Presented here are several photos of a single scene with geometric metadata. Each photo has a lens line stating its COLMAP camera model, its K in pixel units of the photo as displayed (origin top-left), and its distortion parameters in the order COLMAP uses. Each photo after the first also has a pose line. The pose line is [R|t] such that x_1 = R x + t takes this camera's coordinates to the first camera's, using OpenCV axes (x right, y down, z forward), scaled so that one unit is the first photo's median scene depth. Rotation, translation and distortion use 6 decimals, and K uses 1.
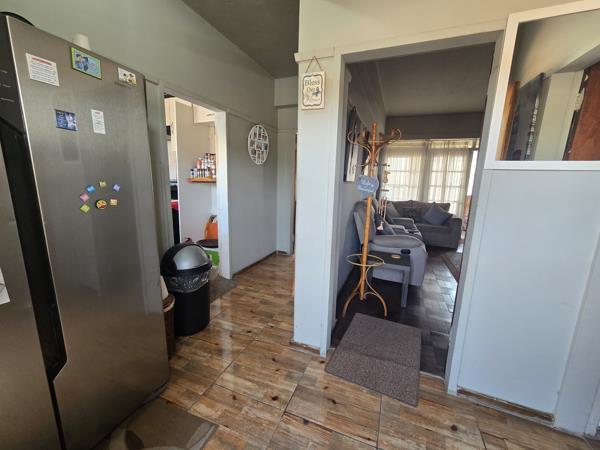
lens RADIAL K [[243.7, 0, 298.8], [0, 243.7, 226.5], [0, 0, 1]] dist [-0.003026, -0.000119]
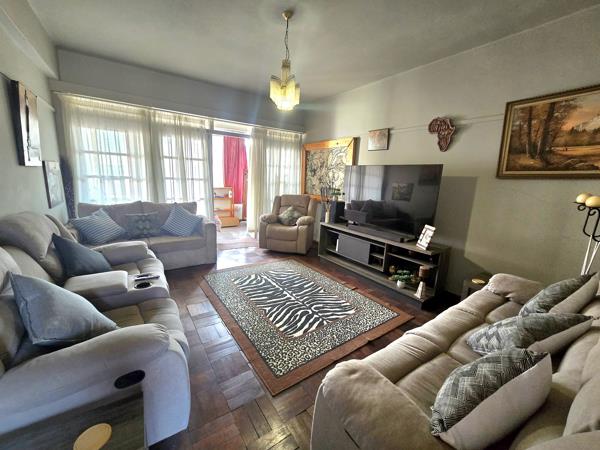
lens RADIAL K [[243.7, 0, 298.4], [0, 243.7, 223.3], [0, 0, 1]] dist [-0.003026, -0.000119]
pose [[0.556501, -0.156294, 0.816014, 0.178735], [0.130245, 0.986415, 0.100108, -0.064519], [-0.820575, 0.050571, 0.569297, 0.321944]]
